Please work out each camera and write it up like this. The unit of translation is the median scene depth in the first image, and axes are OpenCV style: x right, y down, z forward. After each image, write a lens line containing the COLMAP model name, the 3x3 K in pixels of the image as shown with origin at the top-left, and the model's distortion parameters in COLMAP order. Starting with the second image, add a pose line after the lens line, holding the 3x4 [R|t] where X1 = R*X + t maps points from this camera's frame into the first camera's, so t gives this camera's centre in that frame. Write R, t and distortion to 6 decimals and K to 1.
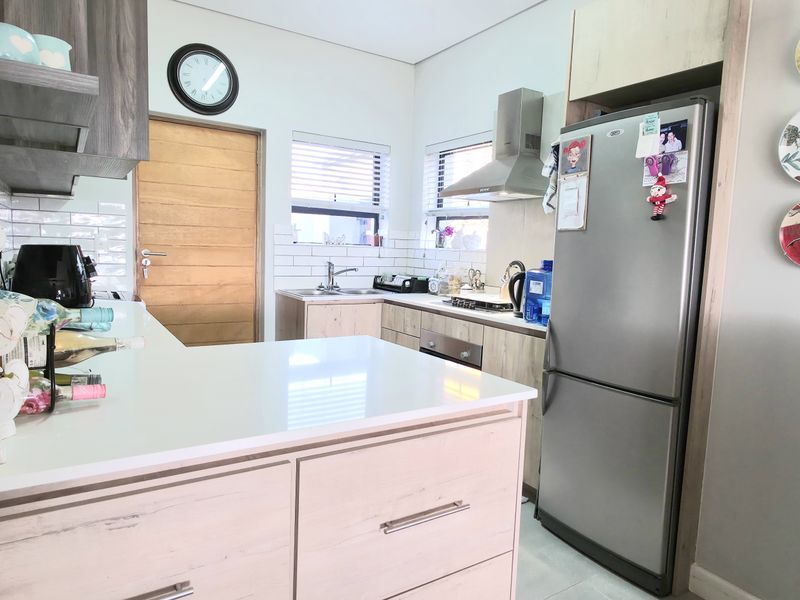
lens RADIAL K [[518.6, 0, 401.4], [0, 518.6, 298.3], [0, 0, 1]] dist [0.002245, -0.000111]
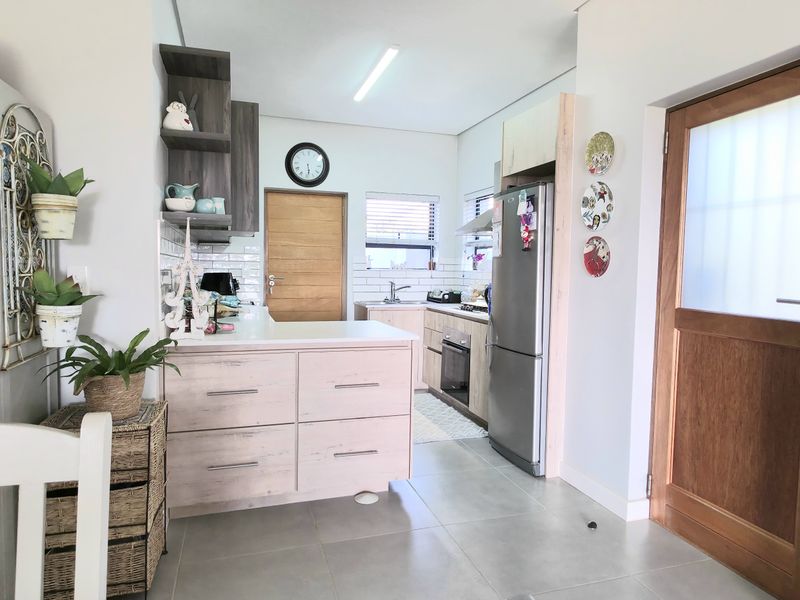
lens RADIAL K [[518.6, 0, 400.2], [0, 518.6, 299.0], [0, 0, 1]] dist [0.002245, -0.000111]
pose [[0.966839, -0.007682, -0.255273, 0.283238], [-0.004201, 0.998934, -0.045975, 0.048006], [0.255354, 0.045523, 0.965775, -0.410034]]
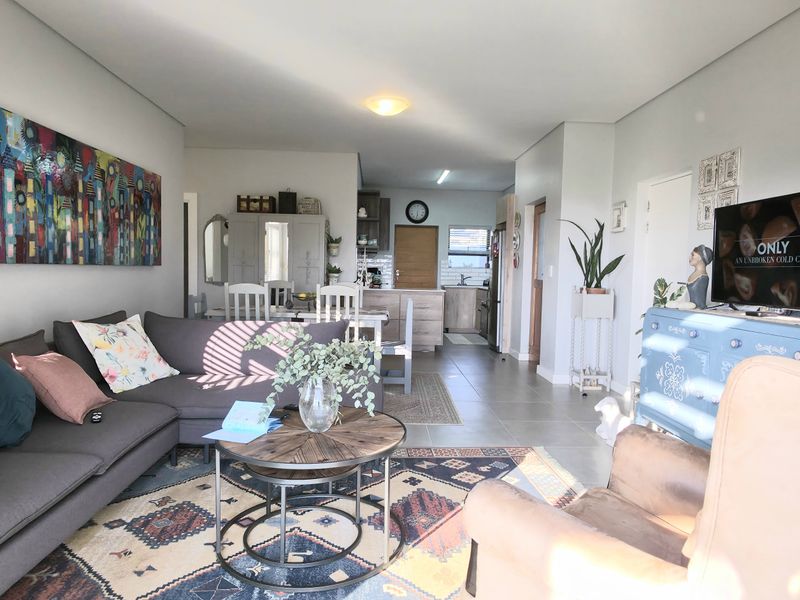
lens RADIAL K [[518.6, 0, 398.1], [0, 518.6, 295.9], [0, 0, 1]] dist [0.002245, -0.000111]
pose [[0.864337, 0.007283, -0.502860, 1.020175], [-0.039177, 0.997832, -0.052888, 0.213369], [0.501385, 0.065413, 0.862748, -1.575448]]
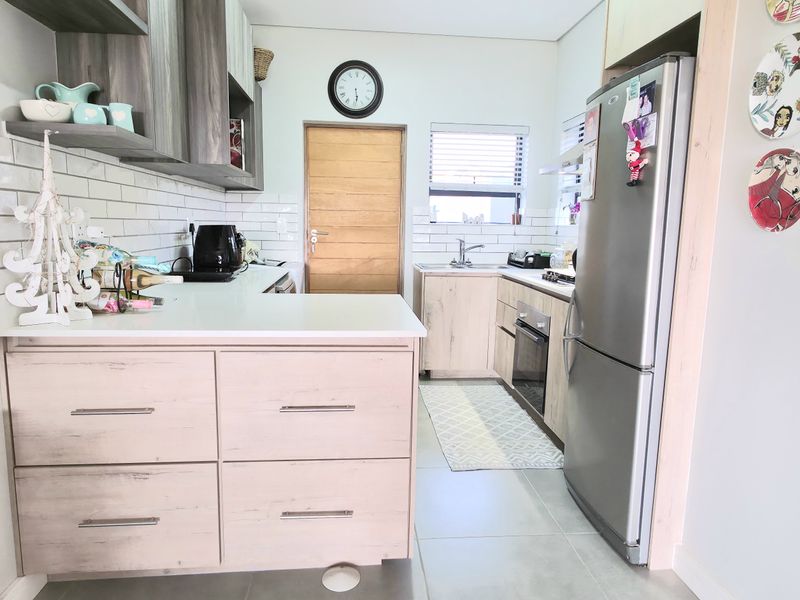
lens RADIAL K [[518.6, 0, 400.6], [0, 518.6, 298.9], [0, 0, 1]] dist [0.002245, -0.000111]
pose [[0.888180, 0.044795, -0.457306, 0.300575], [-0.030998, 0.998811, 0.037632, 0.021875], [0.458448, -0.019248, 0.888513, -0.046316]]
